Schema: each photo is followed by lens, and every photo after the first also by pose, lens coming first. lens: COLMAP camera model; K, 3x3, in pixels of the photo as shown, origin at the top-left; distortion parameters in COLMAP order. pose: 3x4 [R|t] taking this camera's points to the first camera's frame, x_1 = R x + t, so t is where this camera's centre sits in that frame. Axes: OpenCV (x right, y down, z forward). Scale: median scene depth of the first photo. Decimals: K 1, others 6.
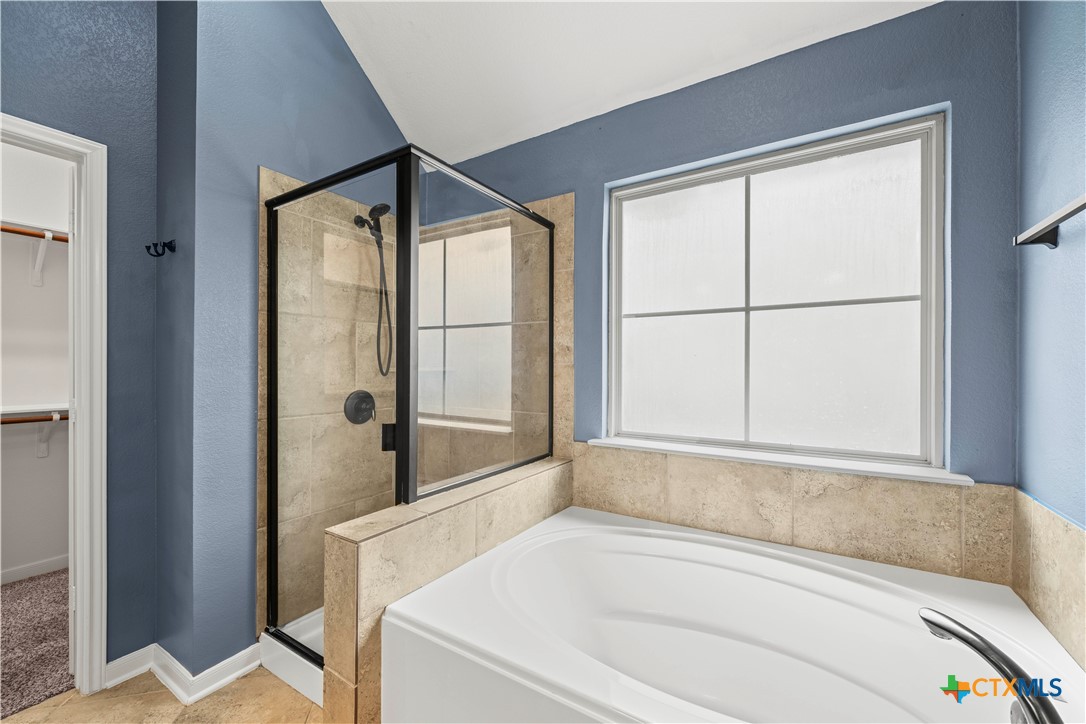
lens RADIAL K [[429.5, 0, 547.2], [0, 429.5, 367.6], [0, 0, 1]] dist [0.000279, -0.000740]
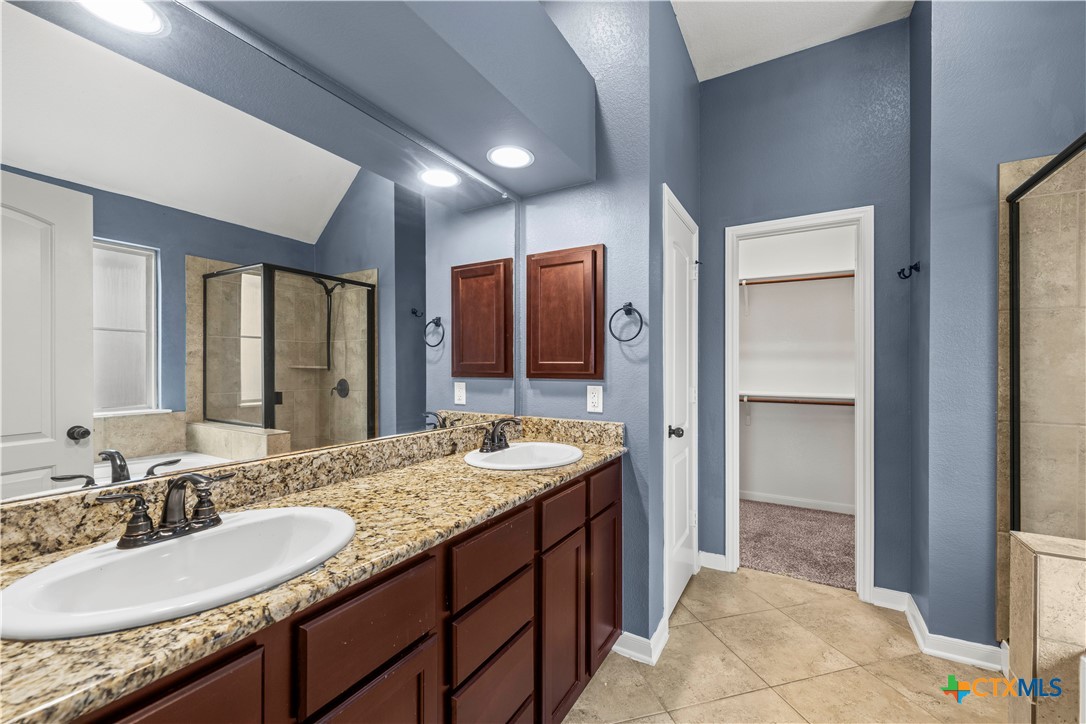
lens RADIAL K [[429.5, 0, 549.5], [0, 429.5, 366.2], [0, 0, 1]] dist [0.000279, -0.000740]
pose [[0.026232, -0.001640, -0.999655, 0.289375], [-0.003955, 0.999991, -0.001744, 0.001401], [0.999648, 0.004000, 0.026226, -0.059761]]
